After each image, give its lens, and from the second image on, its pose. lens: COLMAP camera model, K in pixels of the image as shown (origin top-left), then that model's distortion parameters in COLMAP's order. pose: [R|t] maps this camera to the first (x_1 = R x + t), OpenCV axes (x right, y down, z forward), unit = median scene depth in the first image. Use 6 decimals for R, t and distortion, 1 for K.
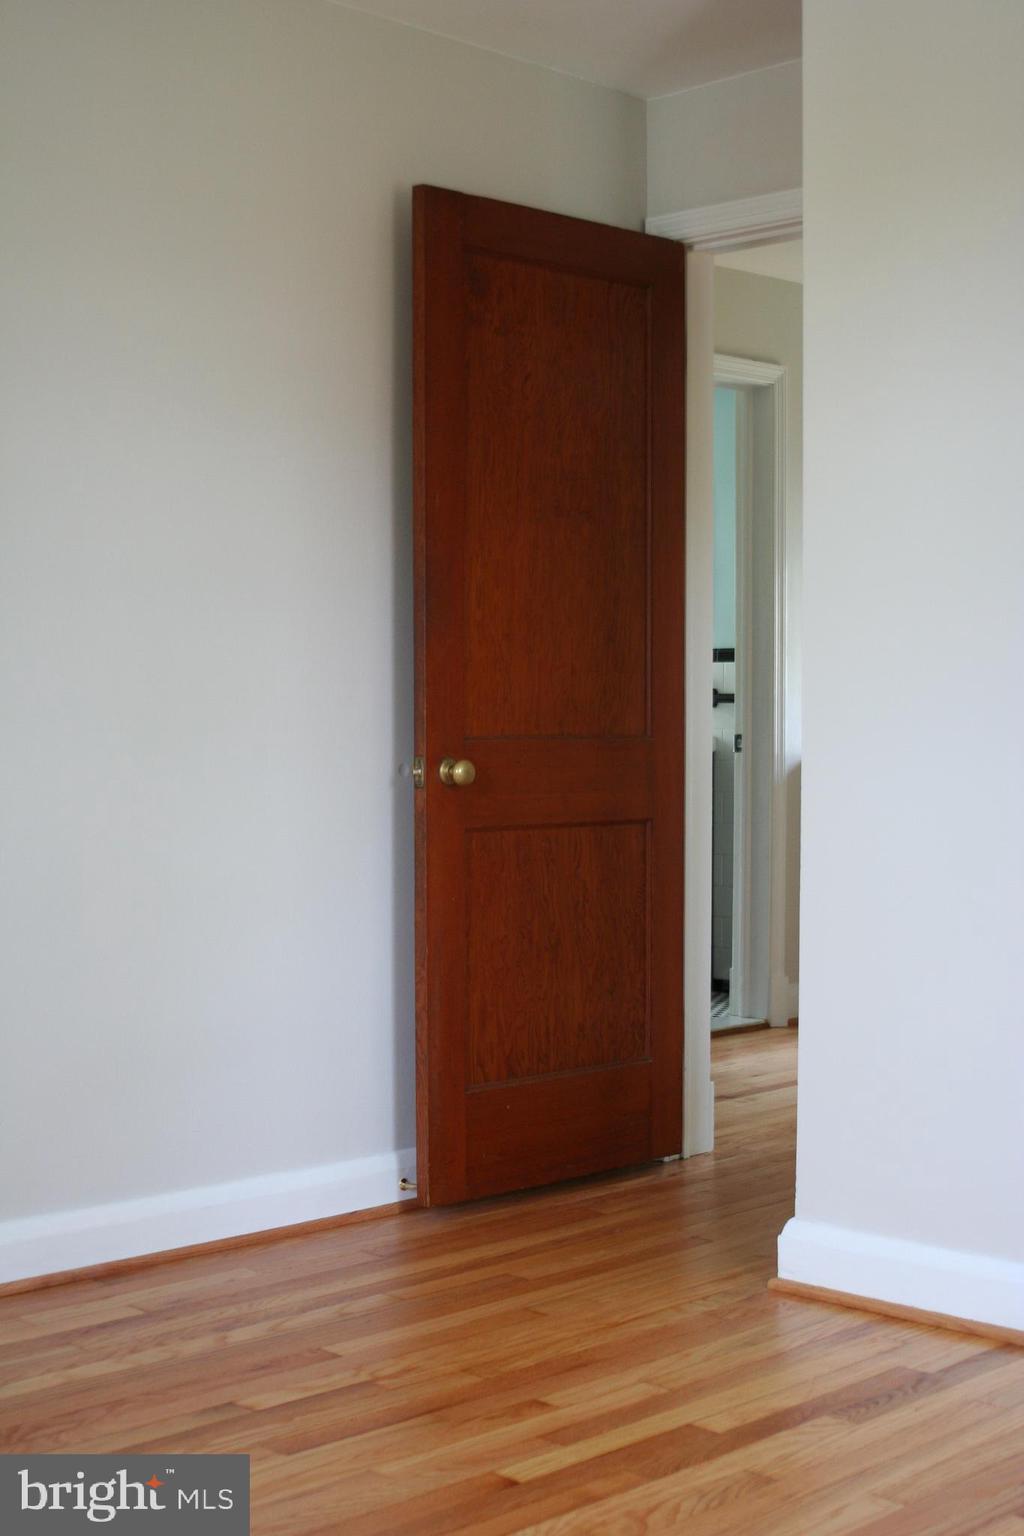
lens RADIAL K [[2108.5, 0, 512.0], [0, 2108.5, 768.0], [0, 0, 1]] dist [-0.140976, 0.109110]
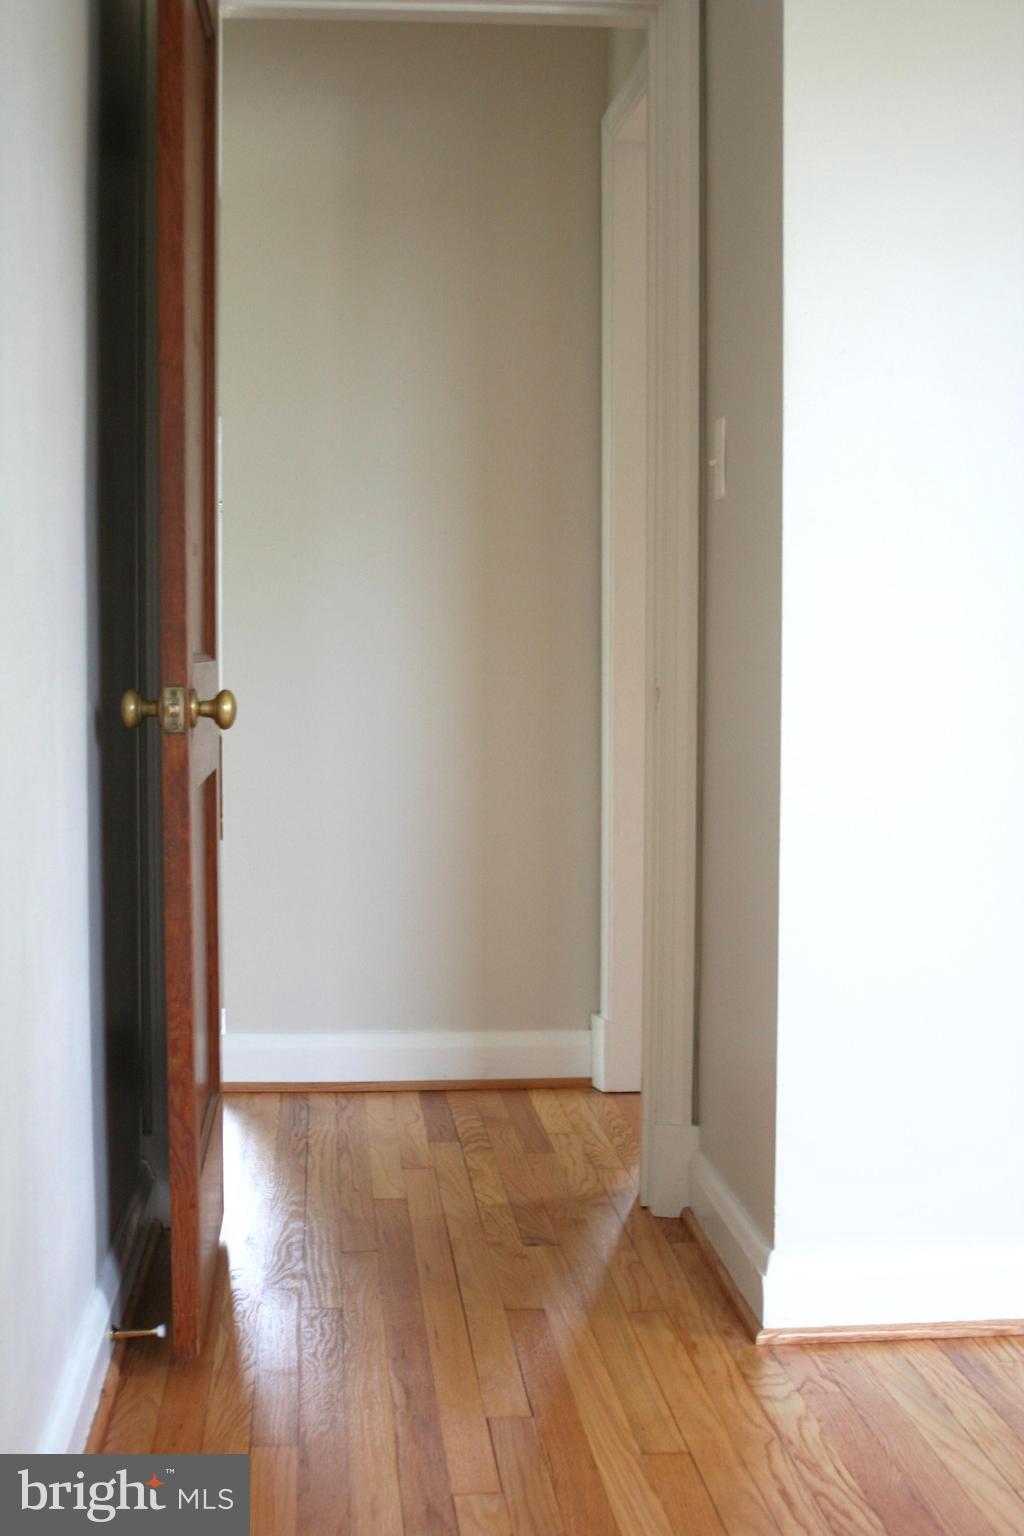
lens RADIAL K [[2108.5, 0, 512.0], [0, 2108.5, 768.0], [0, 0, 1]] dist [-0.140976, 0.109110]
pose [[0.652189, -0.041050, 0.756944, -0.532103], [0.019130, 0.999106, 0.037700, -0.002984], [-0.757815, -0.010108, 0.652391, 0.553794]]
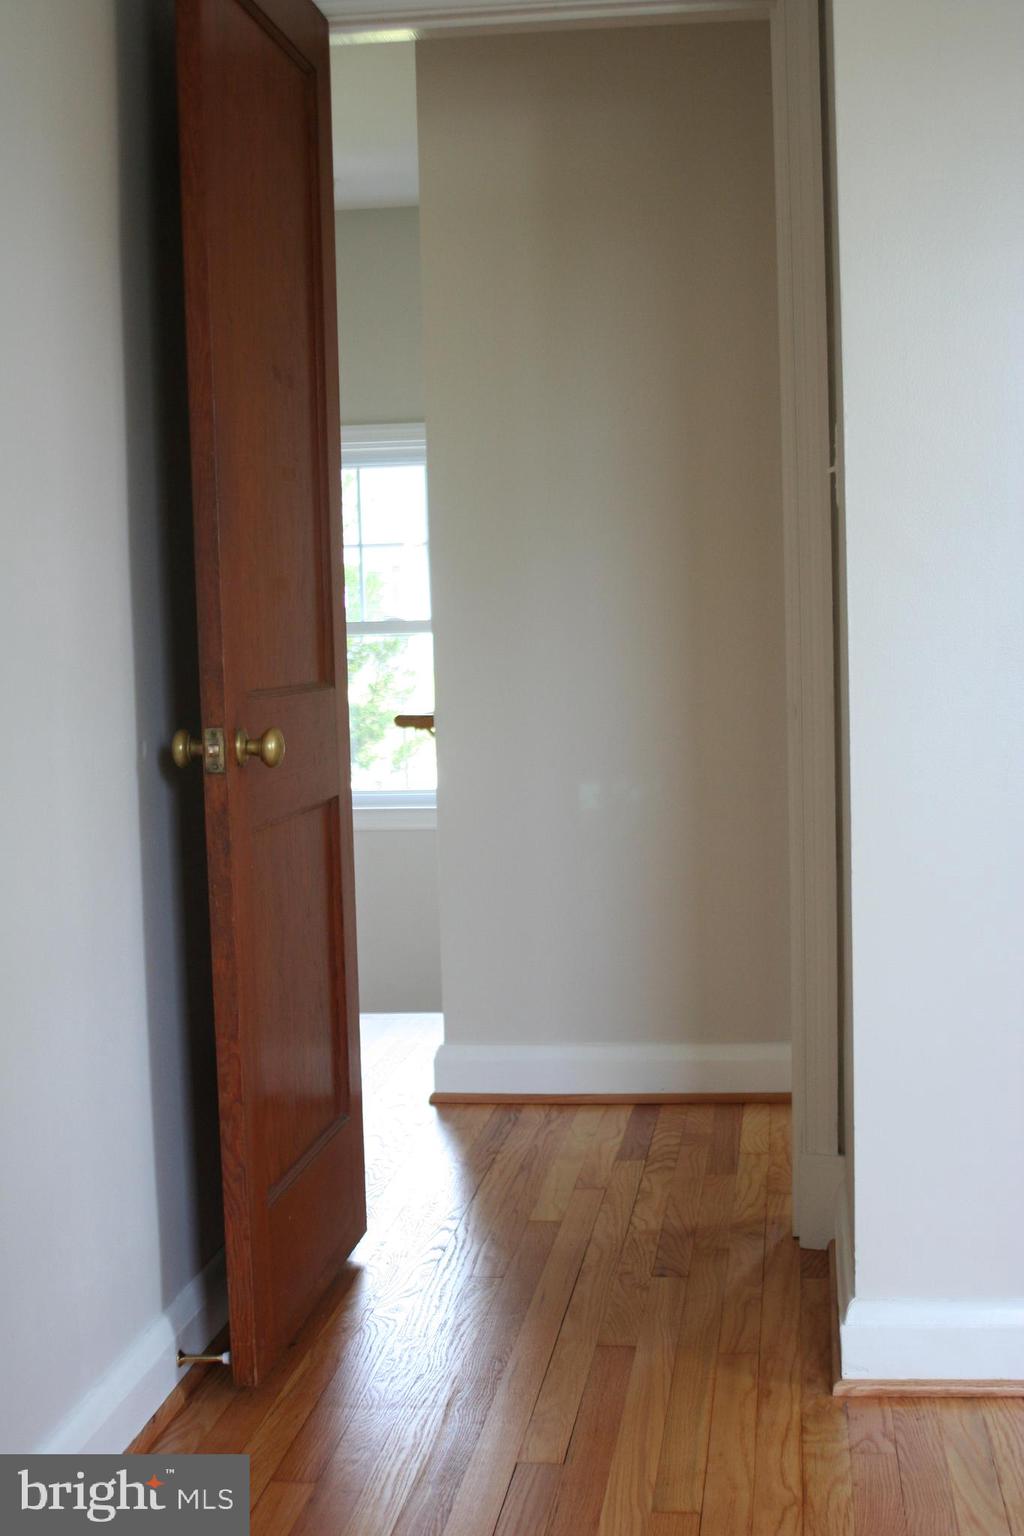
lens RADIAL K [[2108.5, 0, 512.0], [0, 2108.5, 768.0], [0, 0, 1]] dist [-0.140976, 0.109110]
pose [[0.797863, -0.061220, 0.599722, -0.414887], [0.044758, 0.998100, 0.042341, -0.018545], [-0.601175, -0.006940, 0.799087, 0.463281]]
